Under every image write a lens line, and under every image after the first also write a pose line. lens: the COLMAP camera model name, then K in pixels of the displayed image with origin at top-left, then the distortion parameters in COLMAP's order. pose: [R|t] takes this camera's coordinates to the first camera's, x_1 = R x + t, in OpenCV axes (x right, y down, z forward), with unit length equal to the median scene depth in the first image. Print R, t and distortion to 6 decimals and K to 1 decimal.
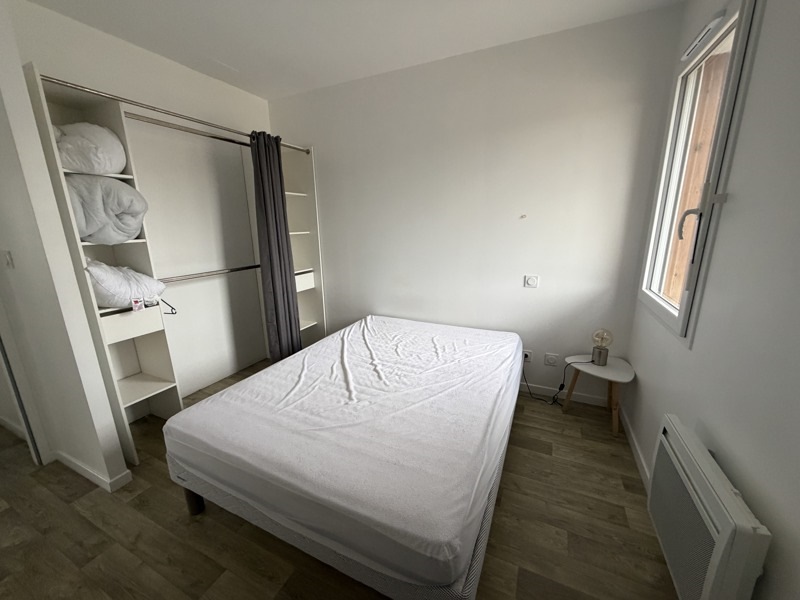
lens RADIAL K [[292.5, 0, 400.0], [0, 292.5, 300.0], [0, 0, 1]] dist [-0.000746, 0.000003]
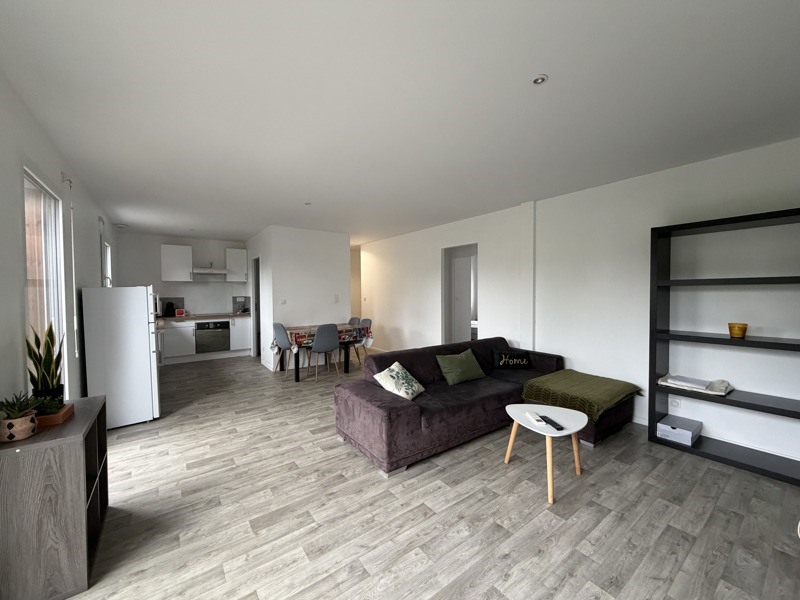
lens RADIAL K [[320.1, 0, 400.0], [0, 320.1, 300.0], [0, 0, 1]] dist [0.015260, 0.000099]
pose [[0.493614, -0.015045, 0.869551, -2.150986], [0.197137, 0.975760, -0.095025, -0.186993], [-0.847043, 0.218326, 0.484614, 0.925647]]
